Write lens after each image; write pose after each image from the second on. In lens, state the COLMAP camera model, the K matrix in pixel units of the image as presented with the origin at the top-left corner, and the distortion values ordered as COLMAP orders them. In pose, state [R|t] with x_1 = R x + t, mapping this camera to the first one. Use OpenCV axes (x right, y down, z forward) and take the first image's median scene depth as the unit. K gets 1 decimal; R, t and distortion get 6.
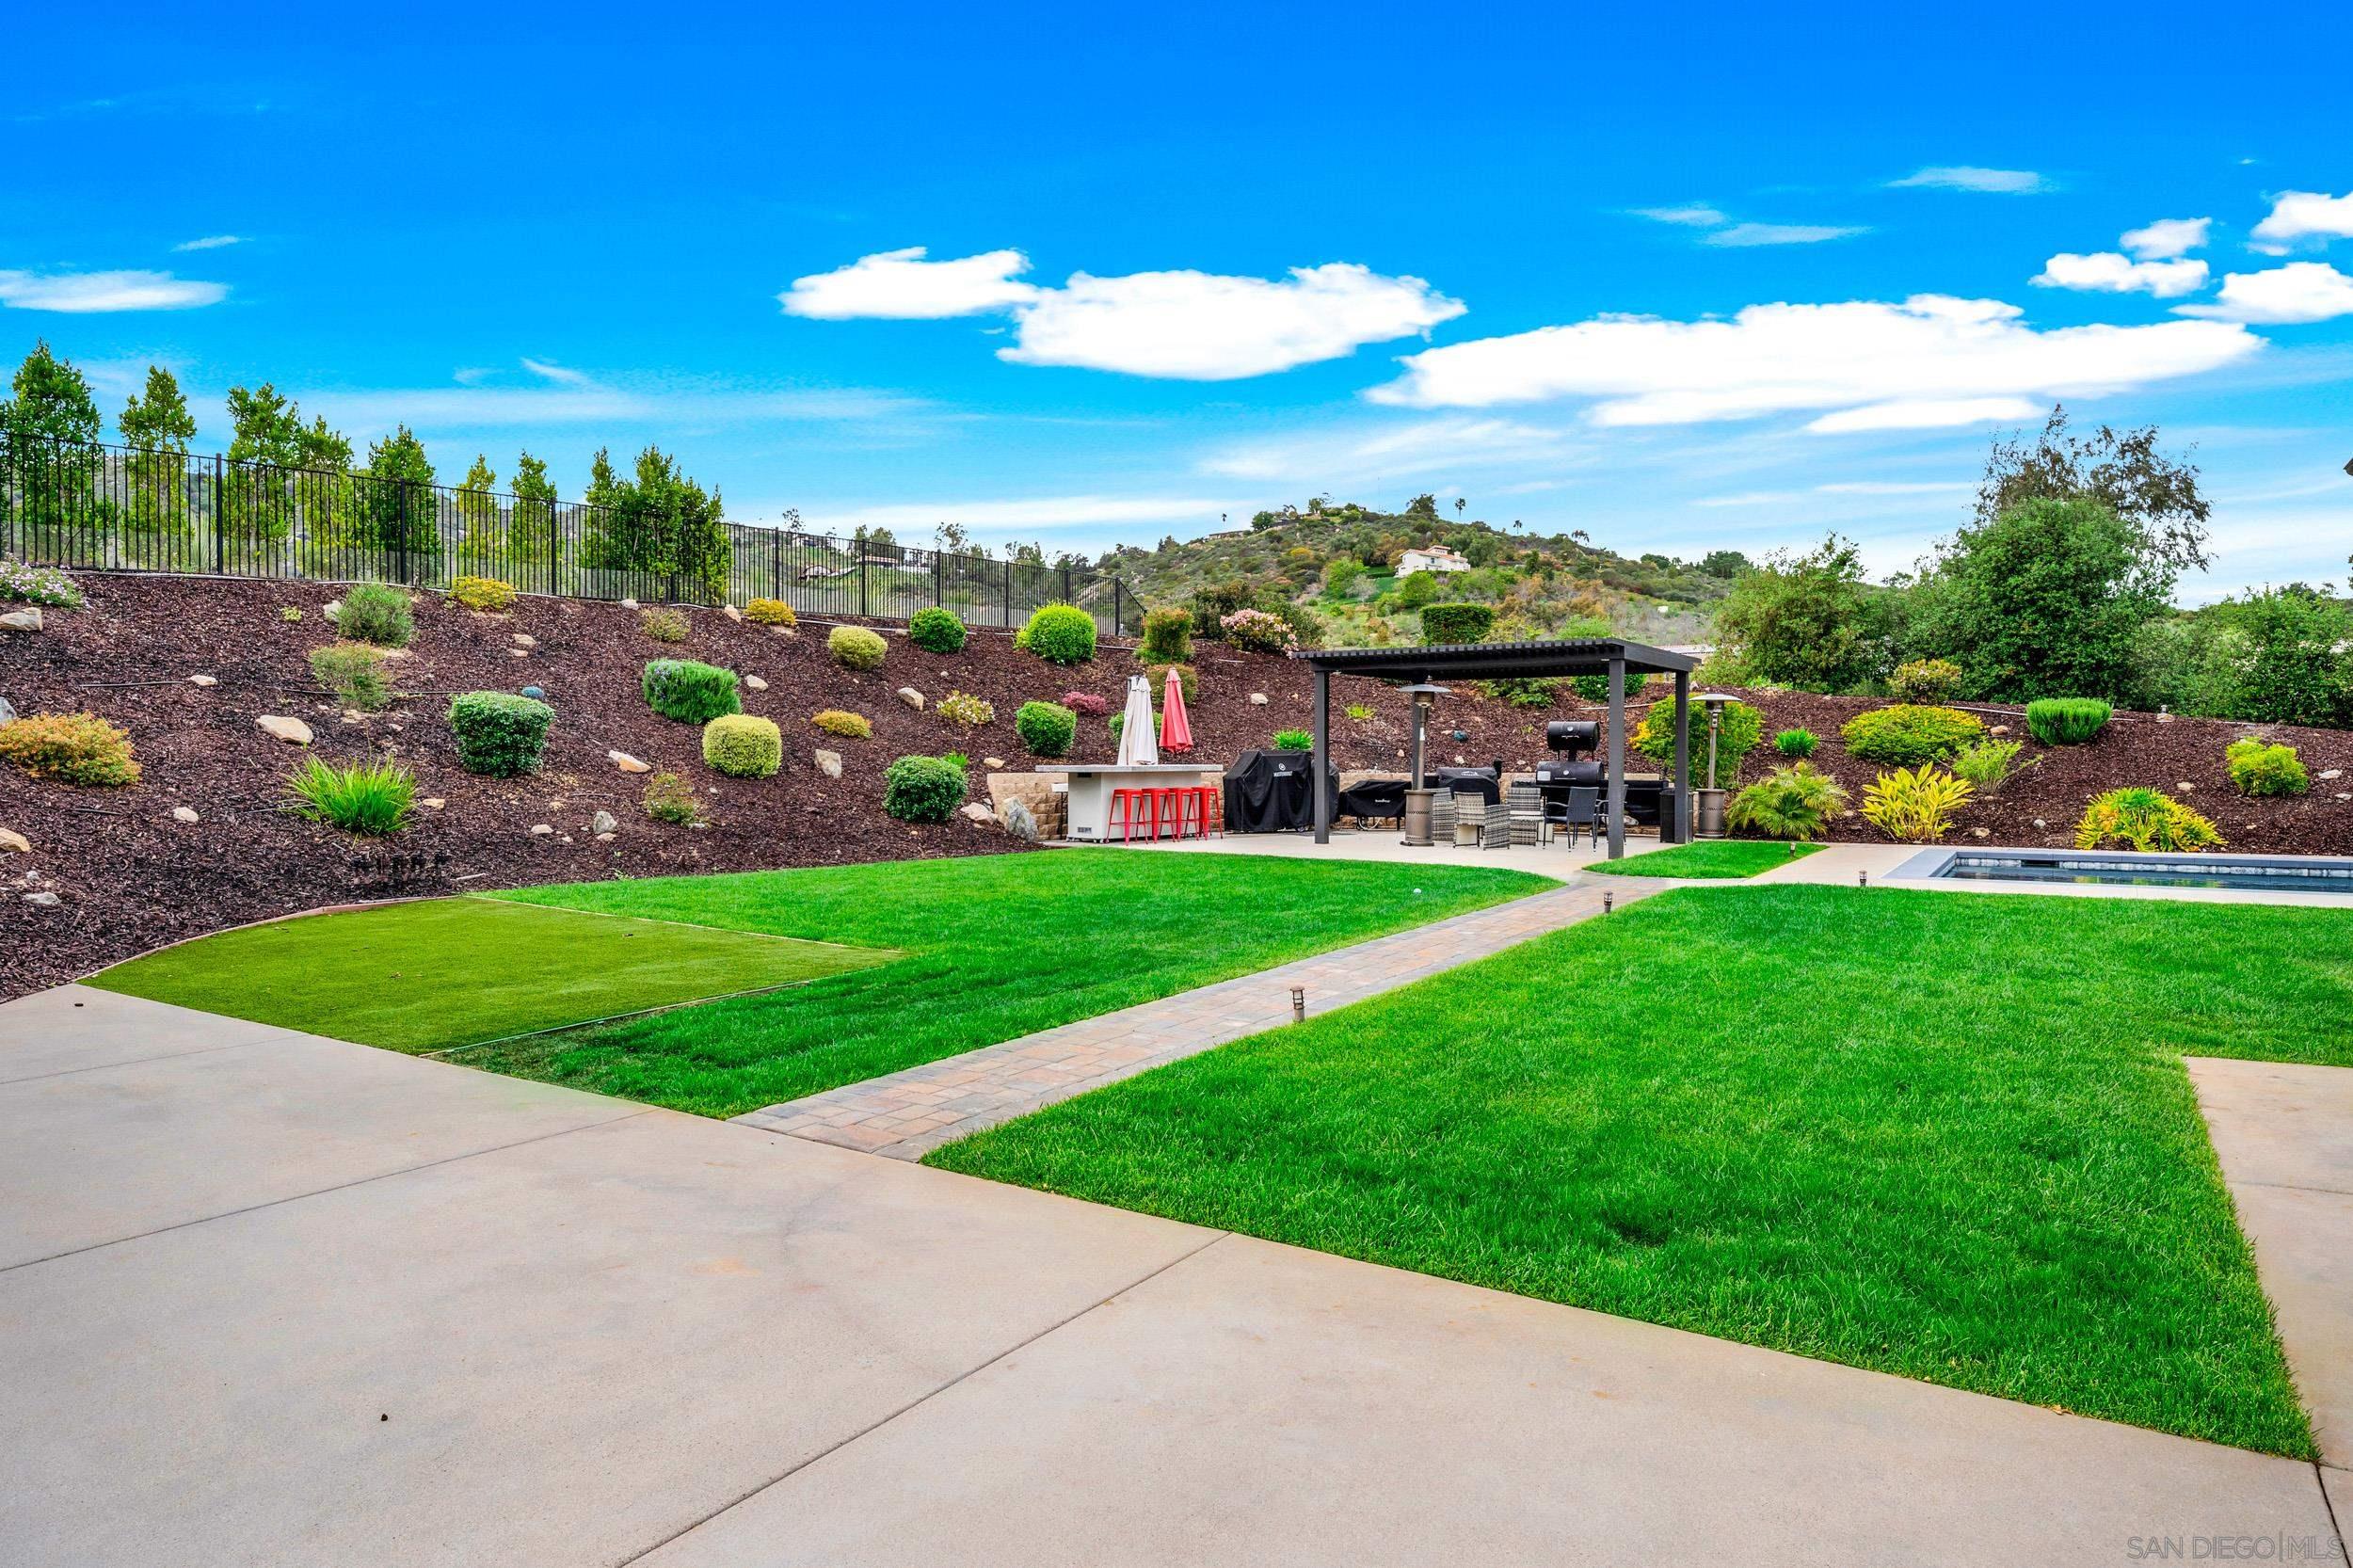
lens RADIAL K [[1477.2, 0, 1182.2], [0, 1477.2, 780.0], [0, 0, 1]] dist [-0.000799, -0.000204]
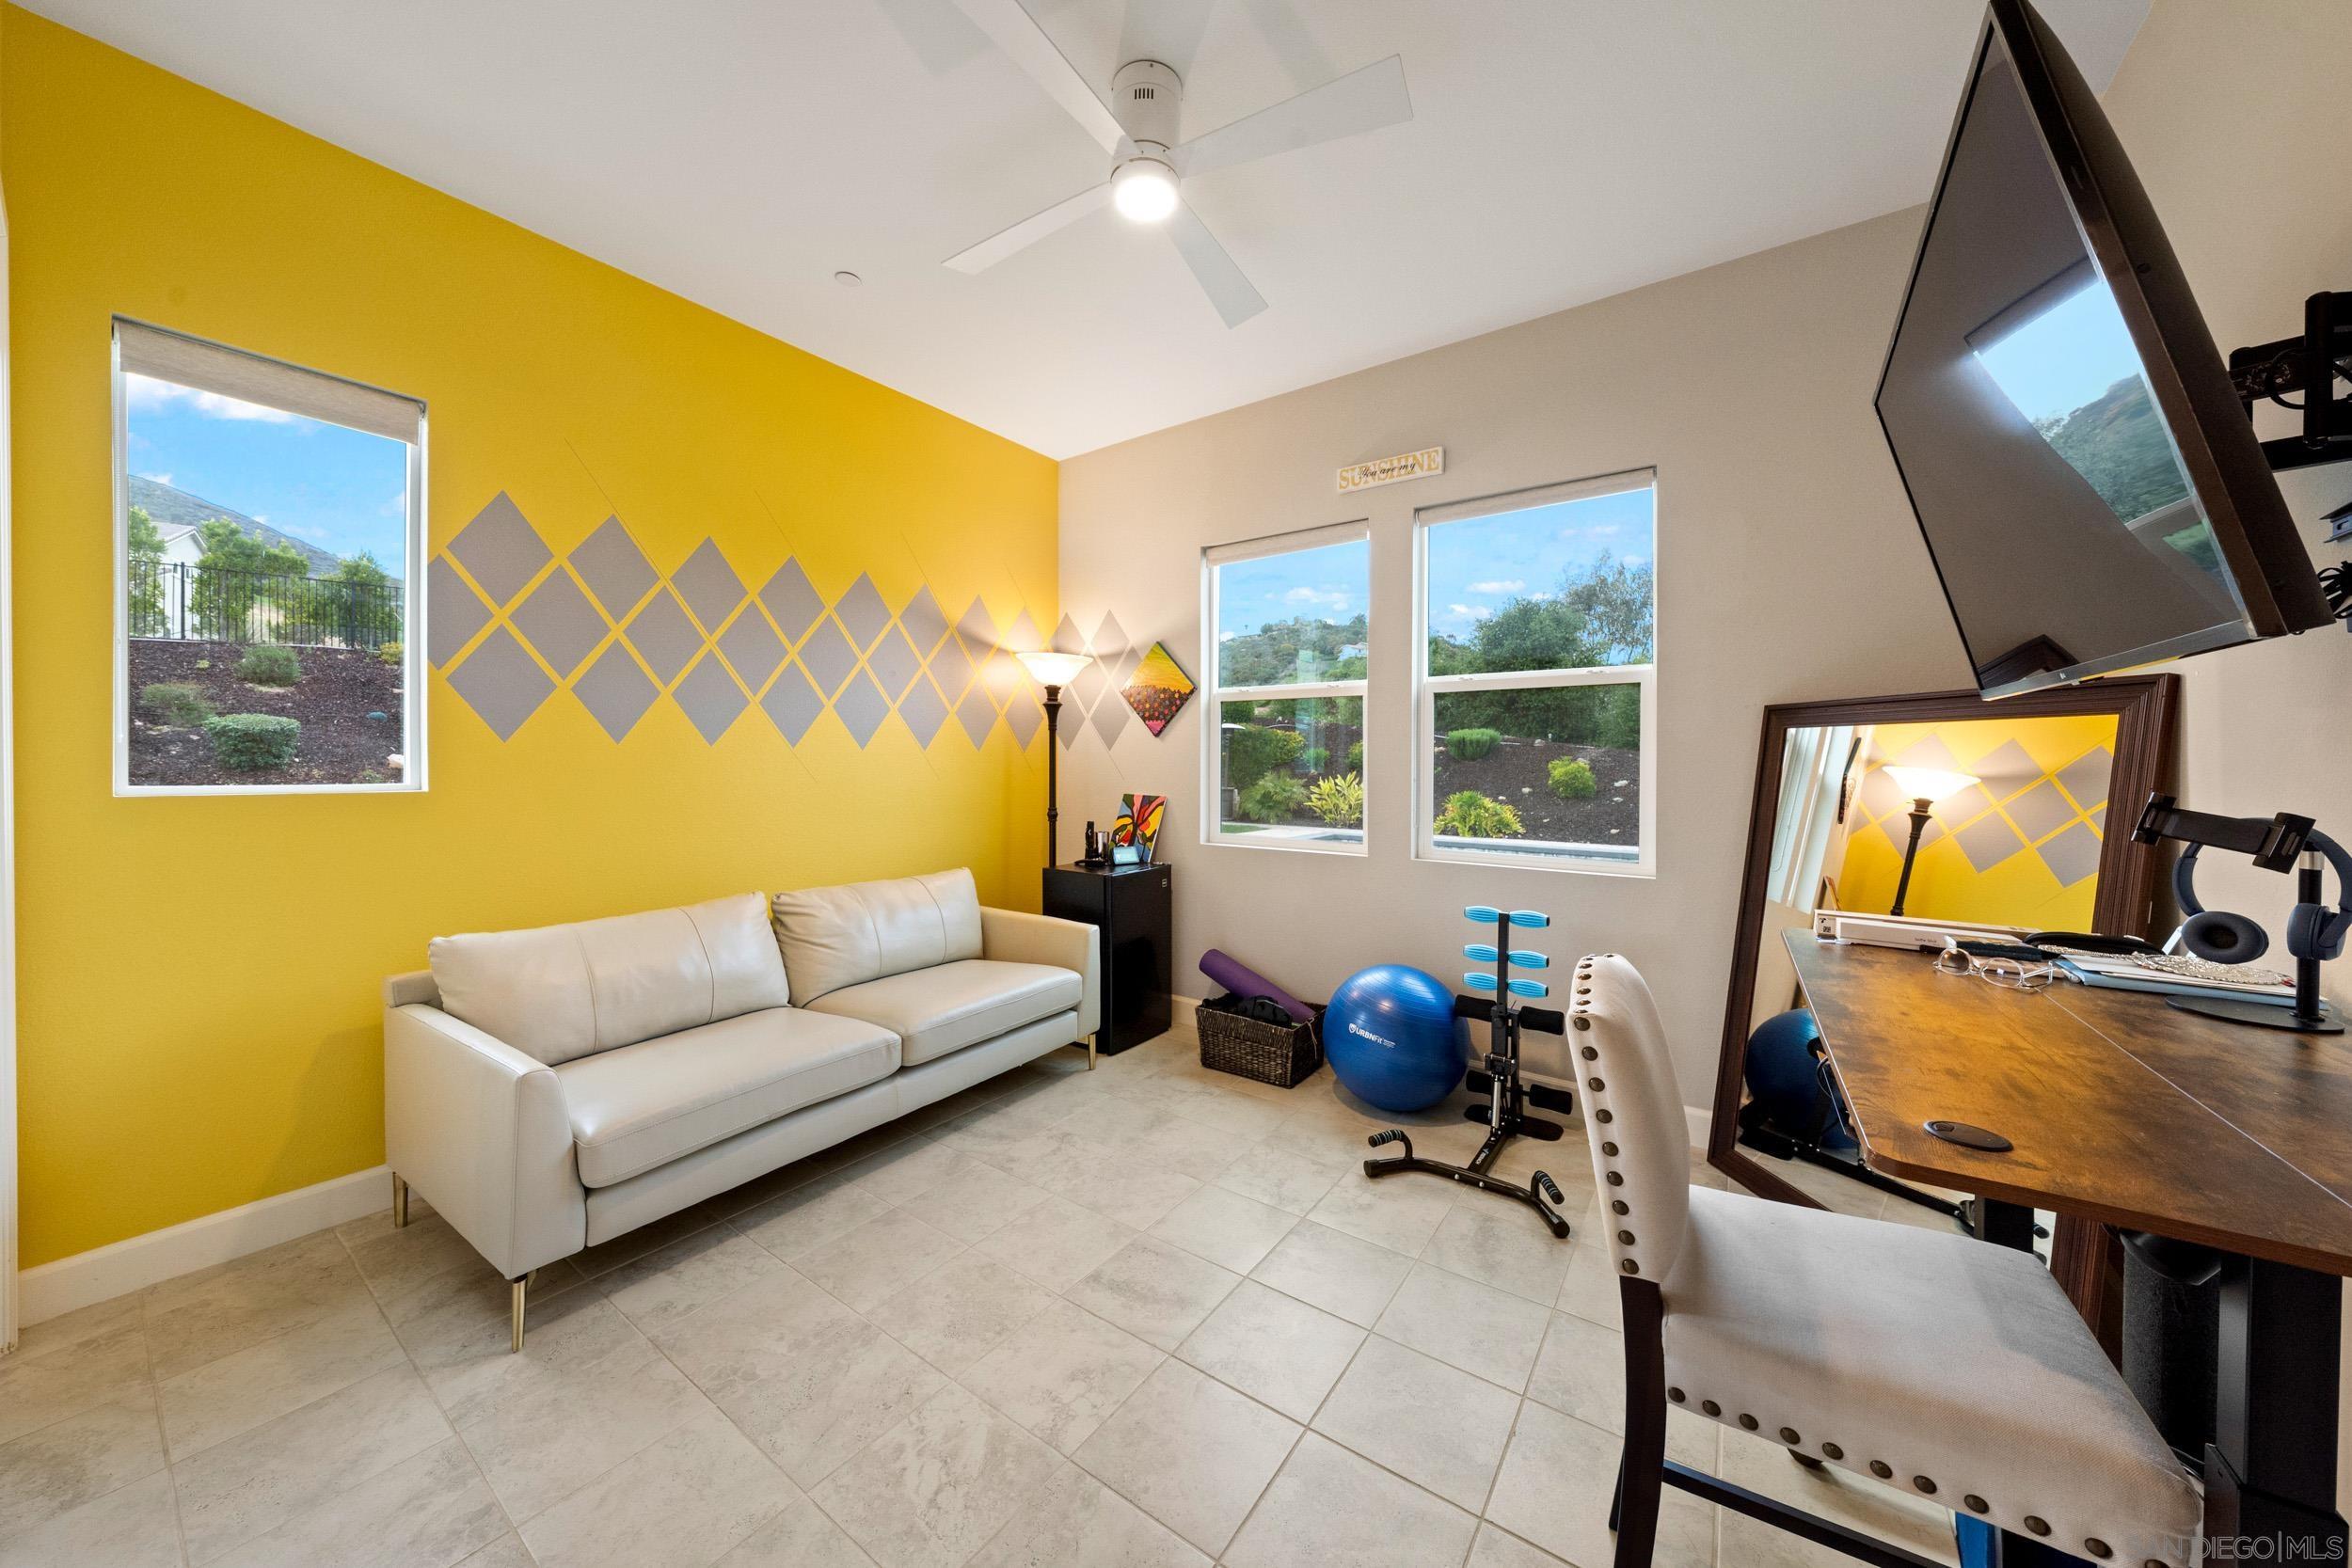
lens RADIAL K [[813.8, 0, 1173.1], [0, 813.8, 775.5], [0, 0, 1]] dist [0.000408, 0.000064]
pose [[0.997978, 0.010538, -0.062688, 0.368901], [-0.010251, 0.999935, 0.004903, -0.010068], [0.062735, -0.004250, 0.998021, 0.176667]]
